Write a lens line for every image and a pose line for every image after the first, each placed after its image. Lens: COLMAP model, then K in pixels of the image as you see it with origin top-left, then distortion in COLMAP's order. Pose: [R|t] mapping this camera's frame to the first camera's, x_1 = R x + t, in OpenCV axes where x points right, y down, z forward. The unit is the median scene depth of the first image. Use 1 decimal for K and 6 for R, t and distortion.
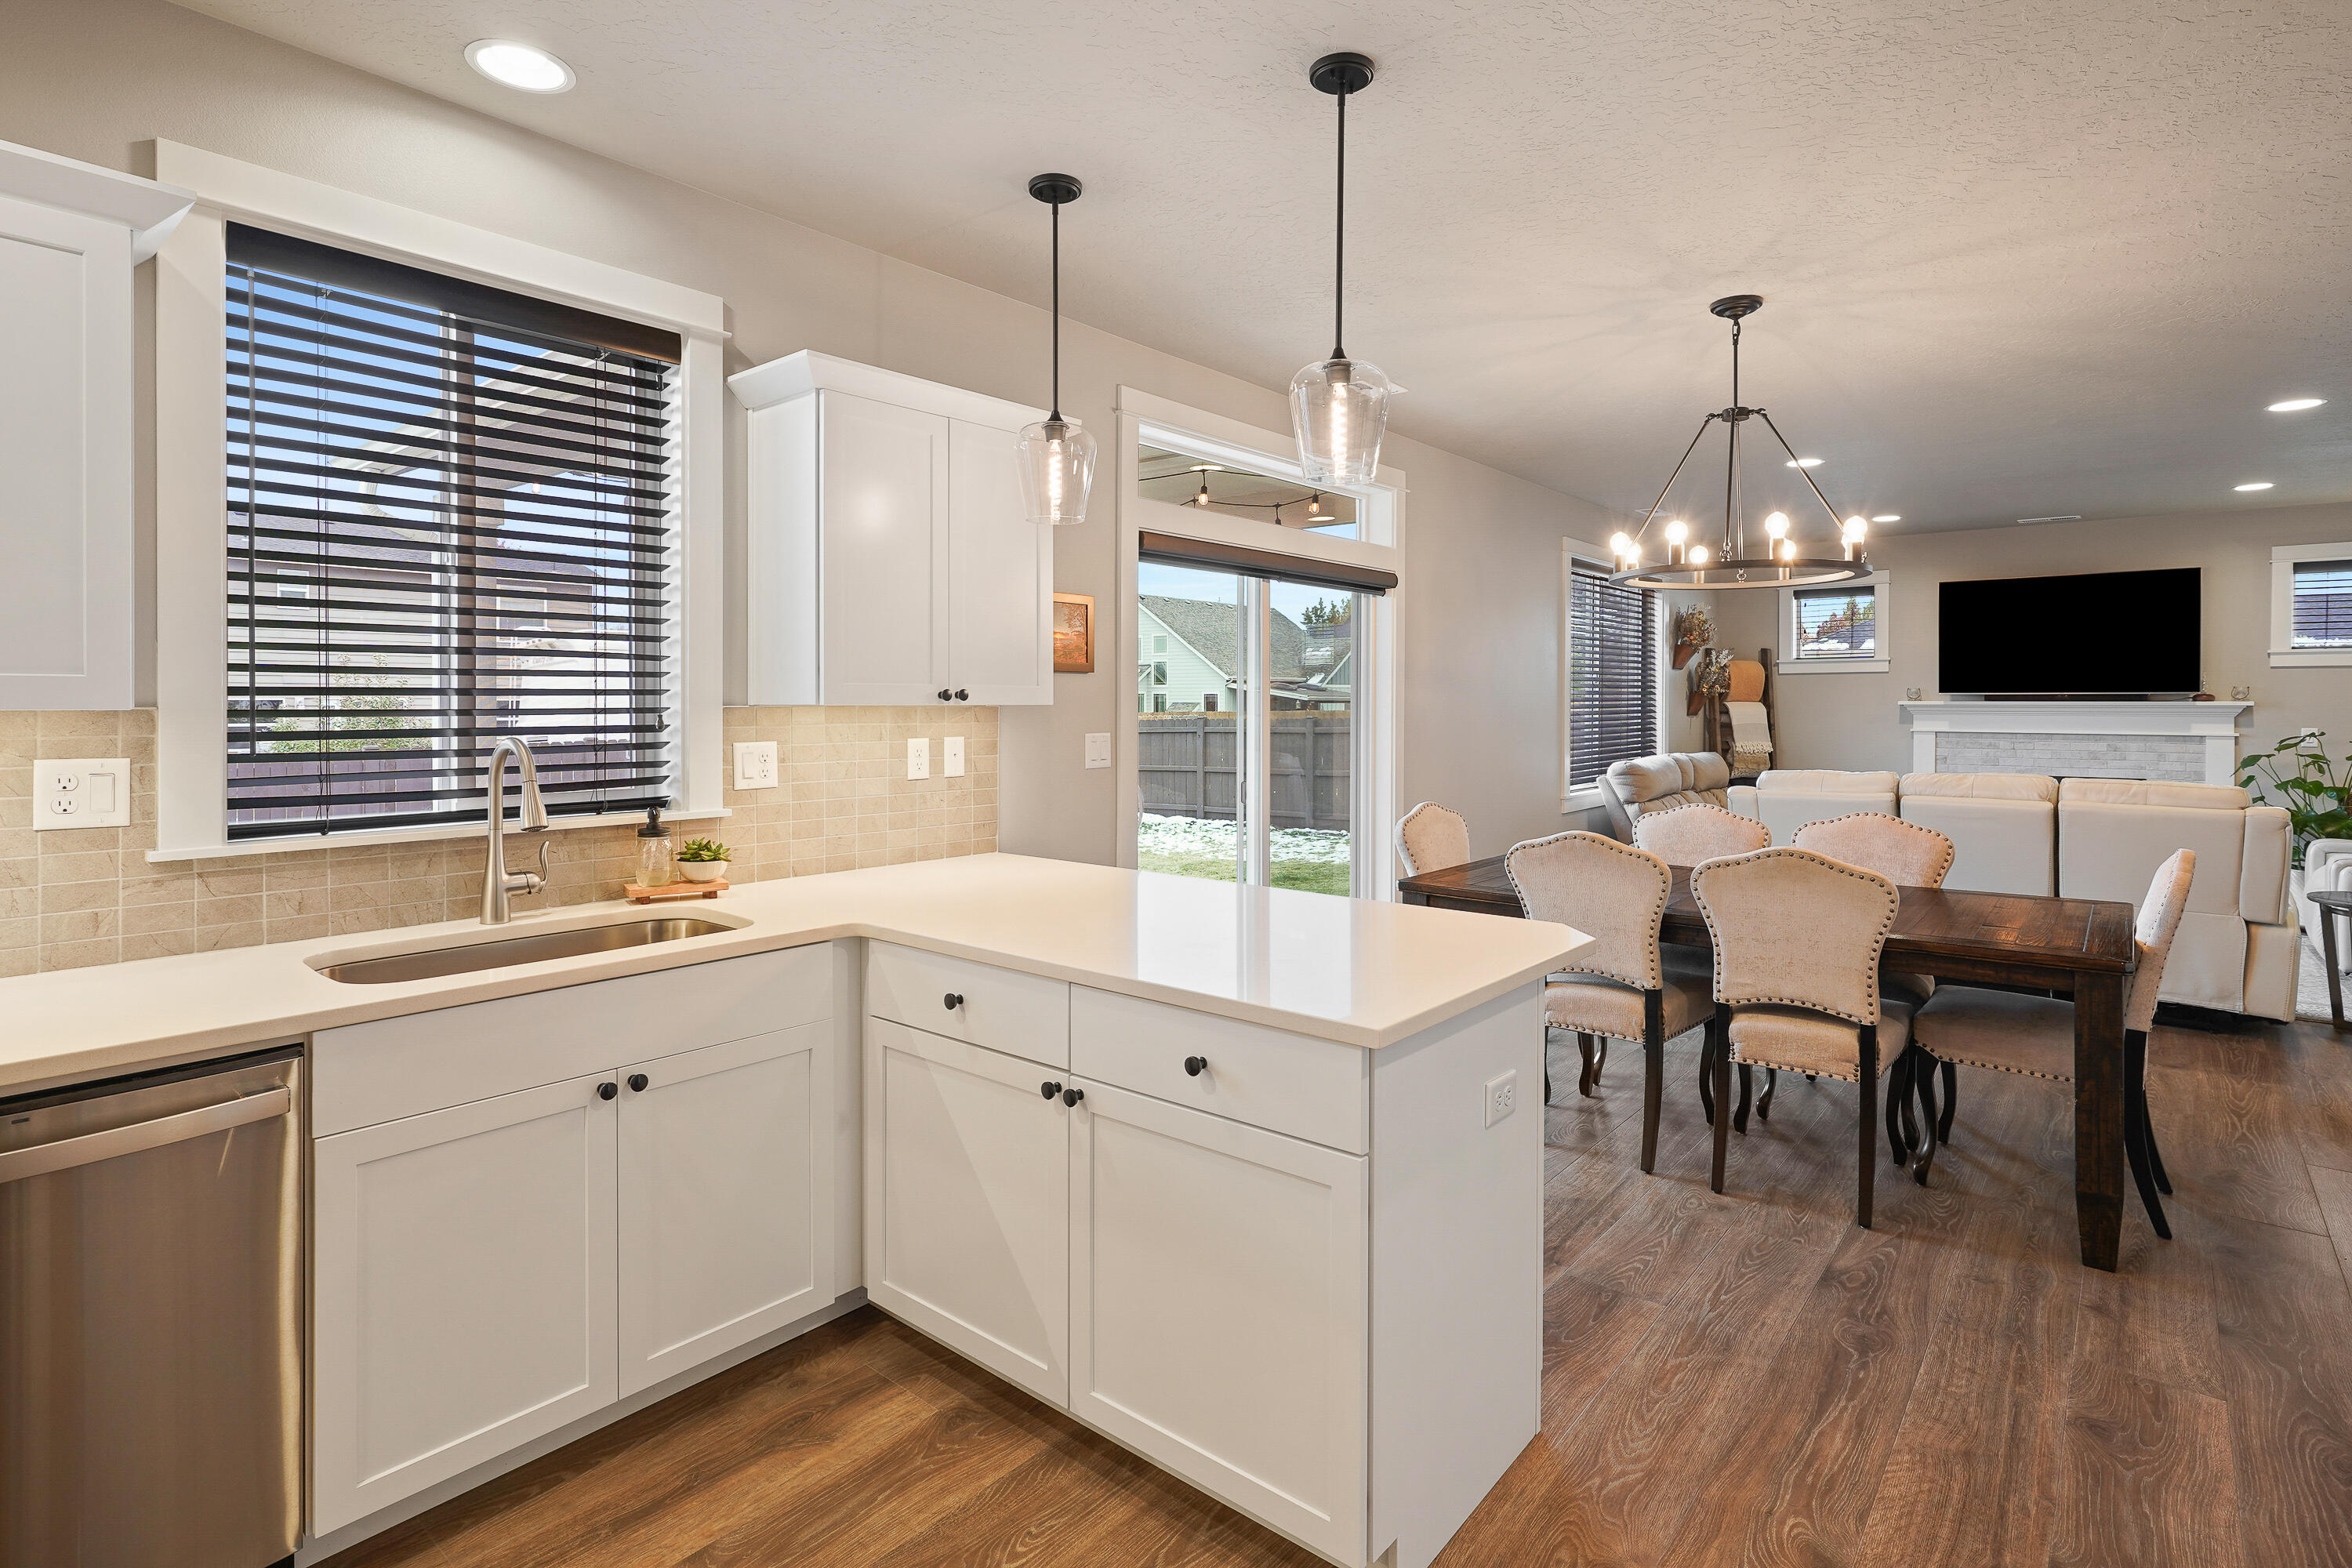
lens RADIAL K [[1156.7, 0, 1188.1], [0, 1156.7, 714.2], [0, 0, 1]] dist [-0.002941, 0.000253]
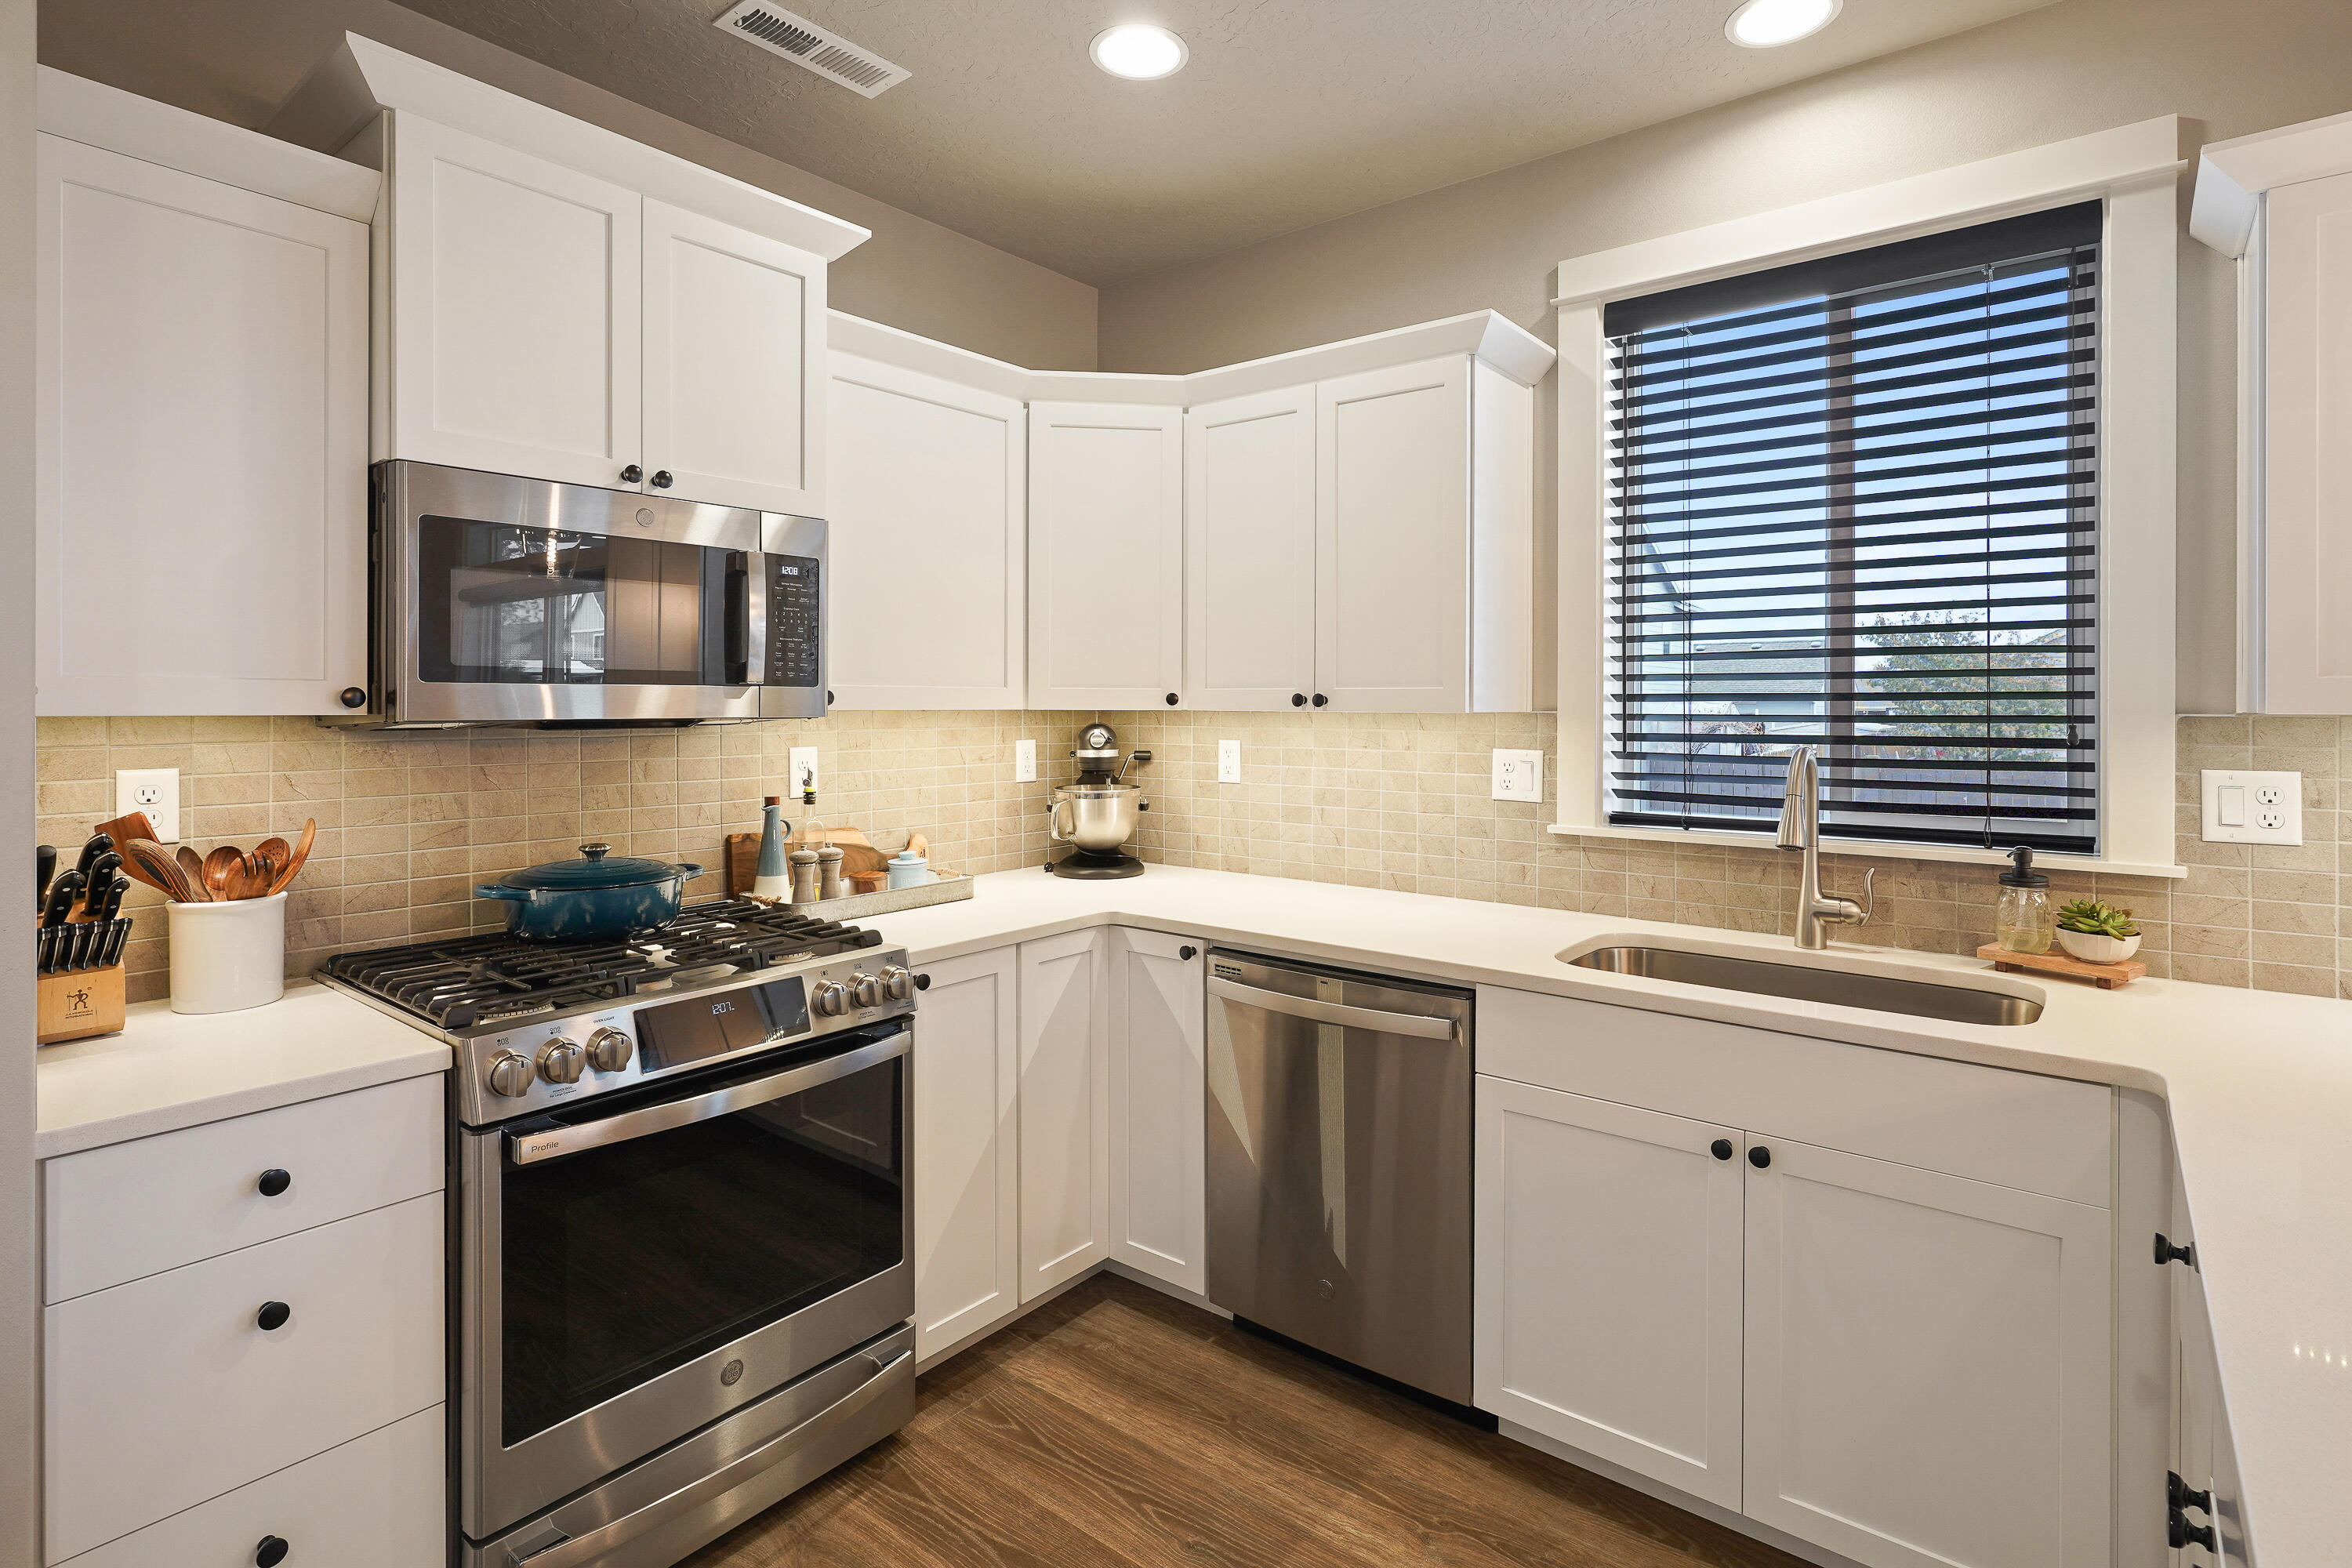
lens RADIAL K [[1156.7, 0, 1188.1], [0, 1156.7, 714.2], [0, 0, 1]] dist [-0.002941, 0.000253]
pose [[0.023087, 0.006777, -0.999710, 0.290452], [-0.011967, 0.999907, 0.006502, -0.005059], [0.999662, 0.011813, 0.023166, 0.449913]]
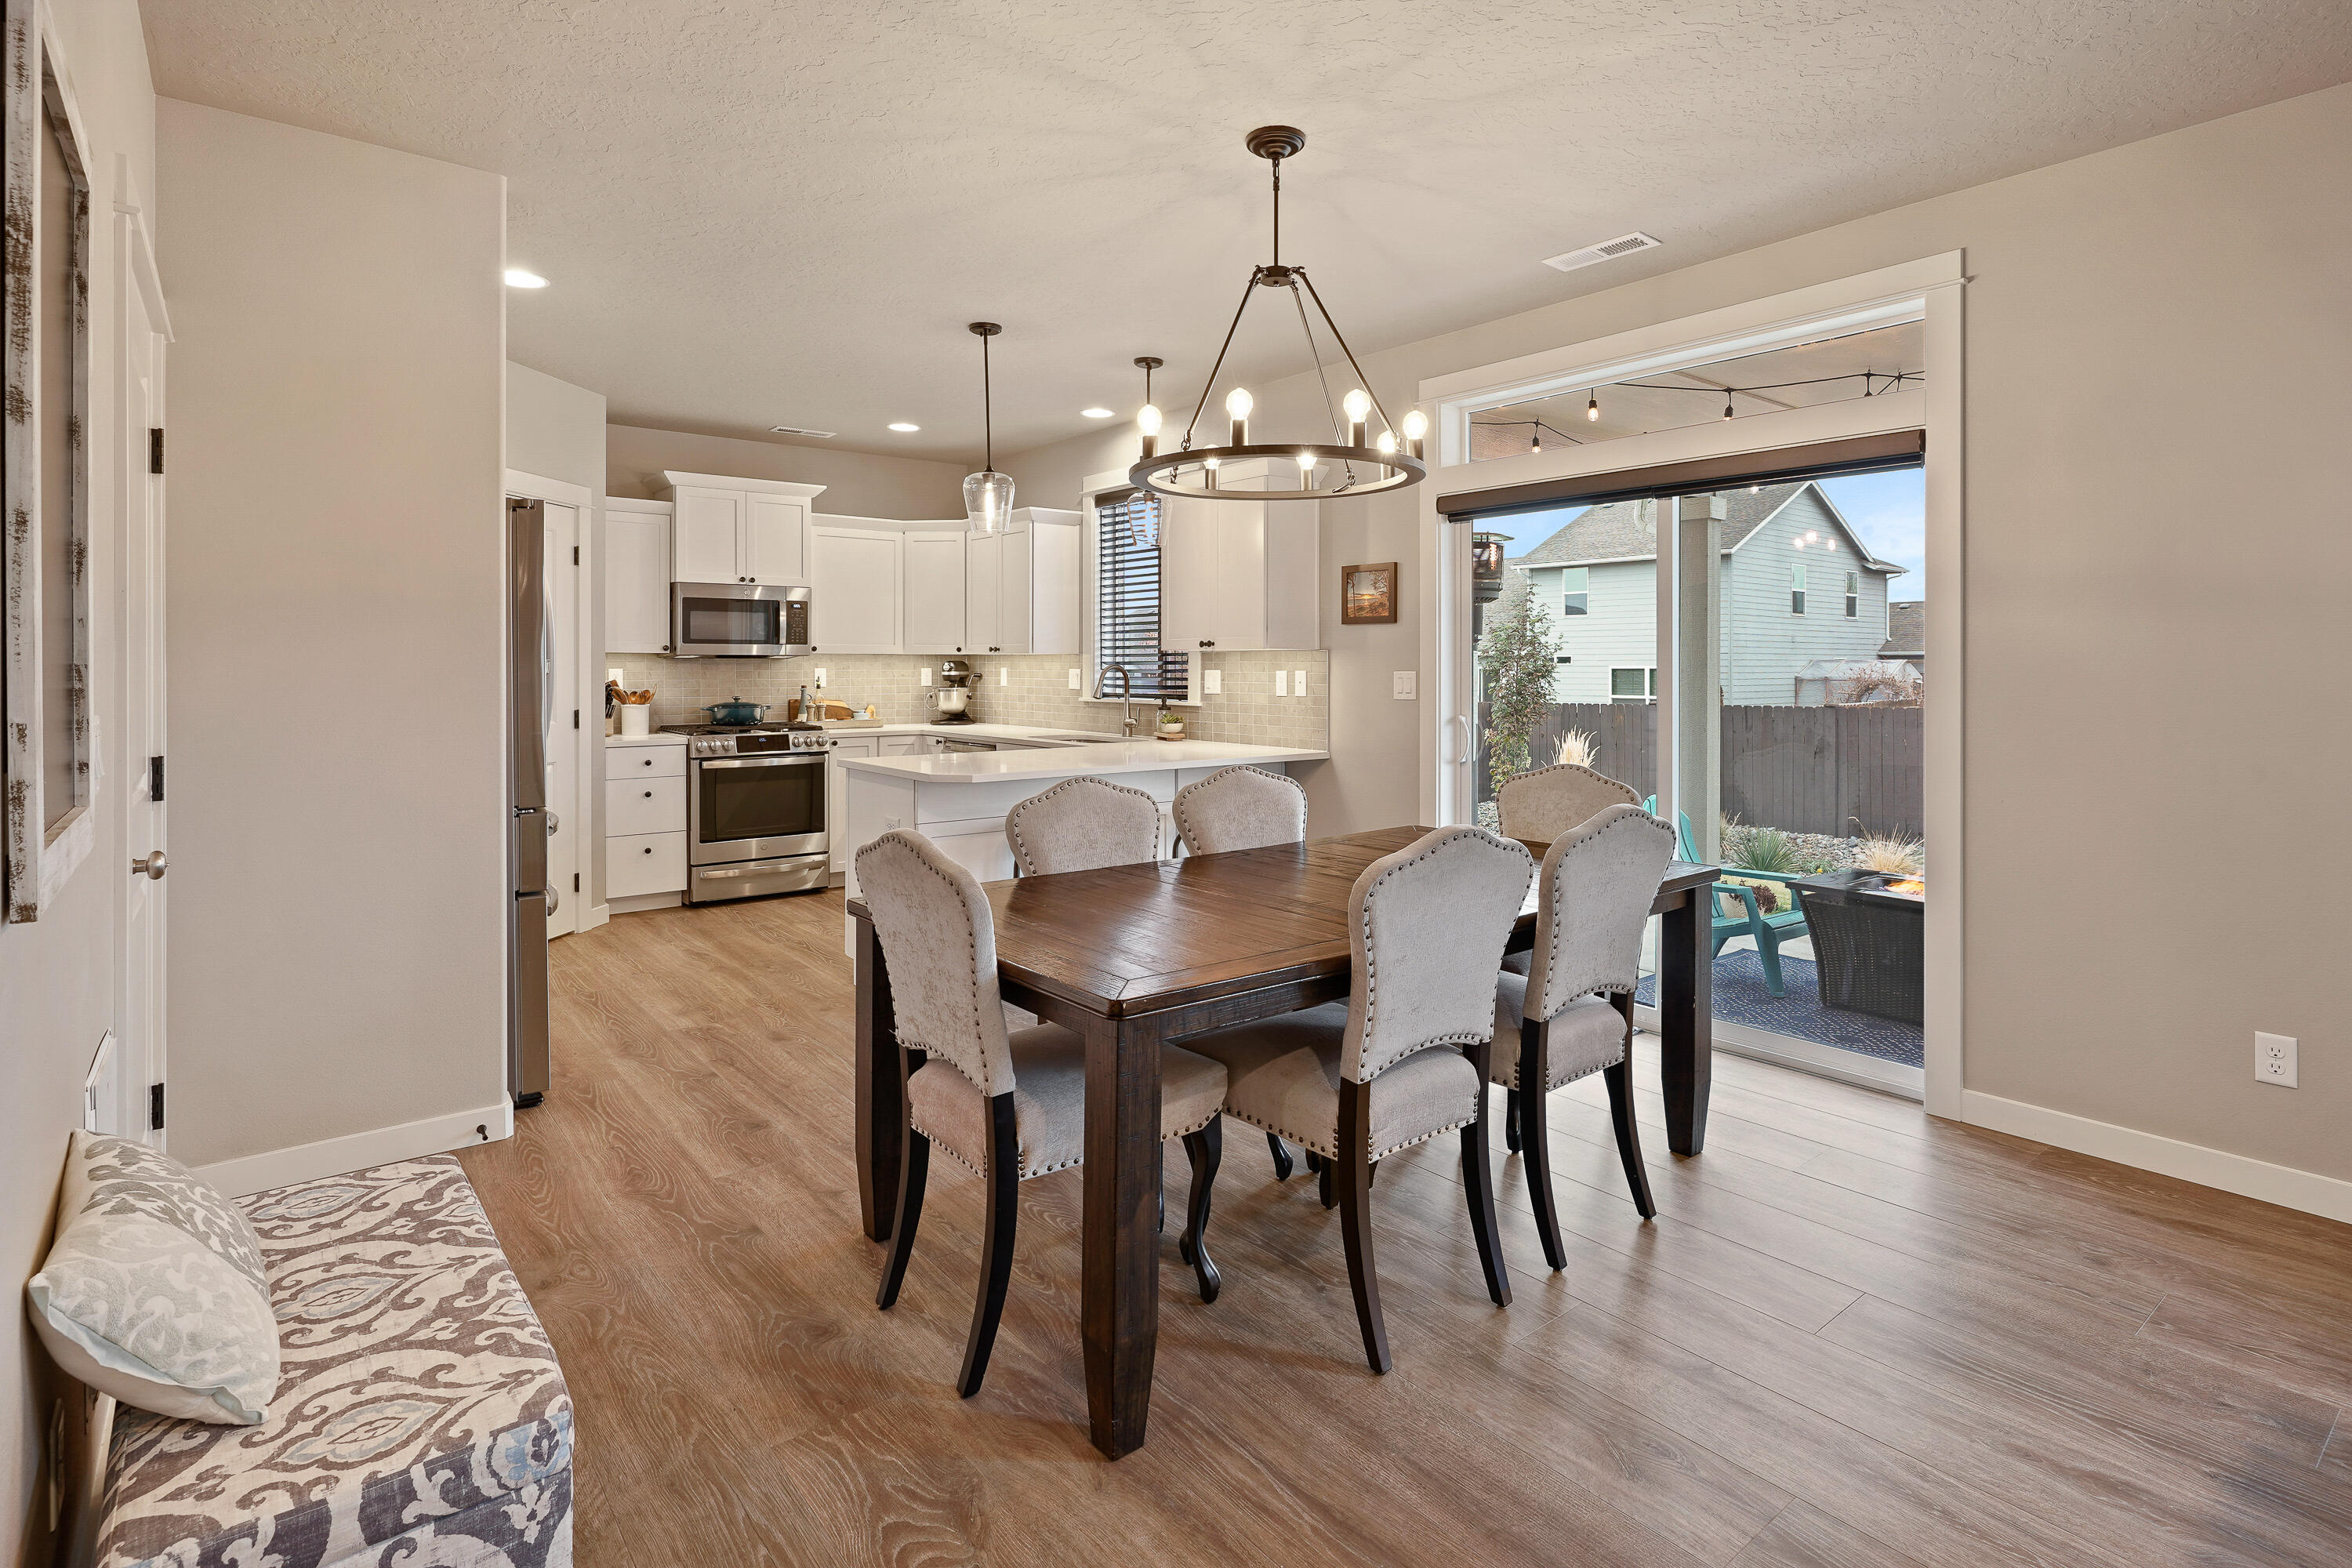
lens RADIAL K [[1183.2, 0, 1192.1], [0, 1183.2, 682.5], [0, 0, 1]] dist [-0.003525, -0.000153]
pose [[-0.199376, 0.012203, -0.979847, 1.823652], [-0.011384, 0.999826, 0.014768, 0.018545], [0.979857, 0.014099, -0.199202, 1.559768]]
